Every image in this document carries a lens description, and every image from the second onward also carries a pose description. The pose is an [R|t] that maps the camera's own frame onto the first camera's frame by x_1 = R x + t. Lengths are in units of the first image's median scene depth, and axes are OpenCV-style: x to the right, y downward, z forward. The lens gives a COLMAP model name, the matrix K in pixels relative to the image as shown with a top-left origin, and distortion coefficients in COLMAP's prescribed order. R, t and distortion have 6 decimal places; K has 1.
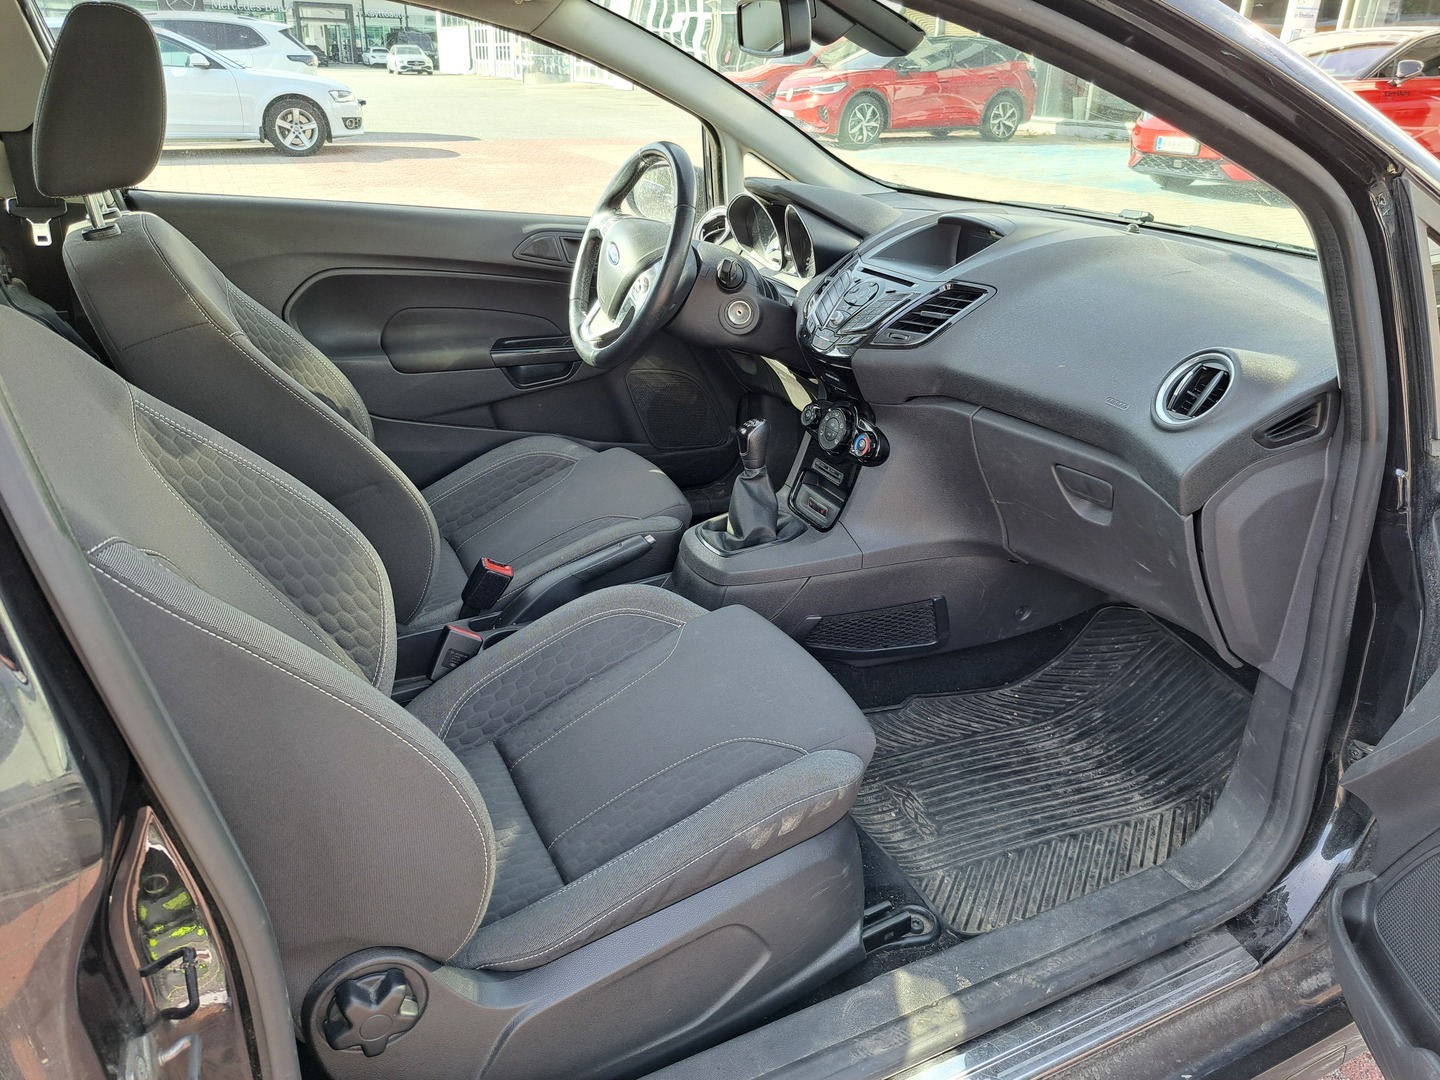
lens RADIAL K [[1047.5, 0, 712.4], [0, 1047.5, 570.8], [0, 0, 1]] dist [0.098983, -0.133381]
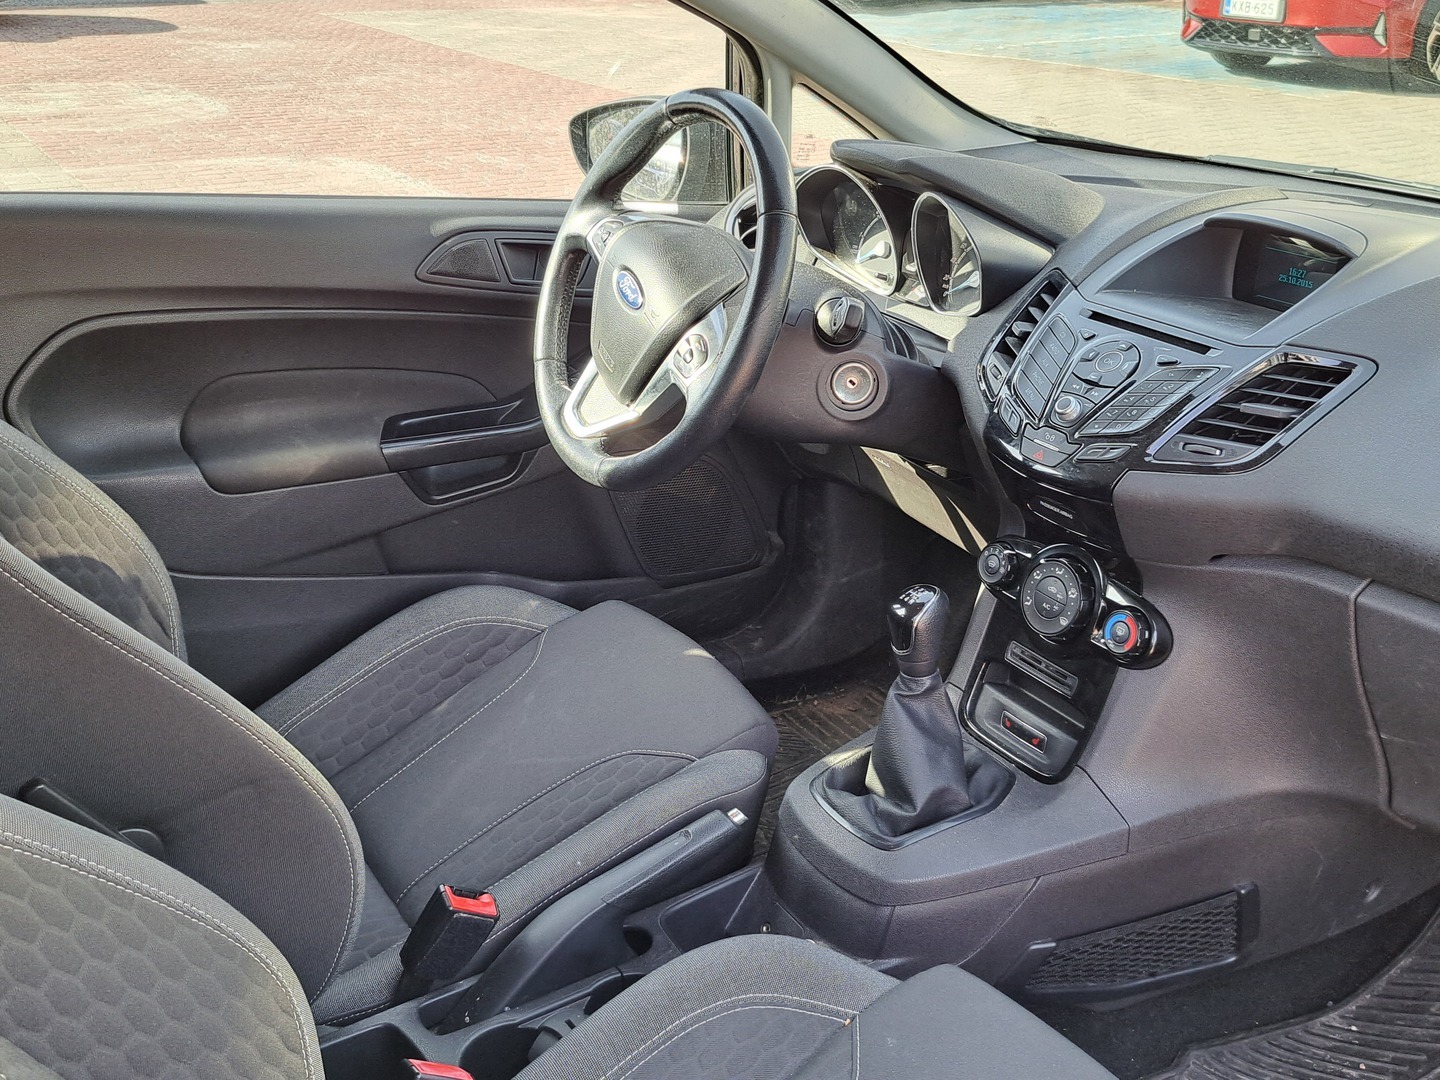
lens RADIAL K [[1497.1, 0, 677.6], [0, 1497.1, 536.6], [0, 0, 1]] dist [0.182049, -0.509527]
pose [[0.993468, -0.042034, 0.106091, -0.159790], [0.045363, 0.998545, -0.029163, -0.146143], [-0.104711, 0.033785, 0.993929, 0.213358]]
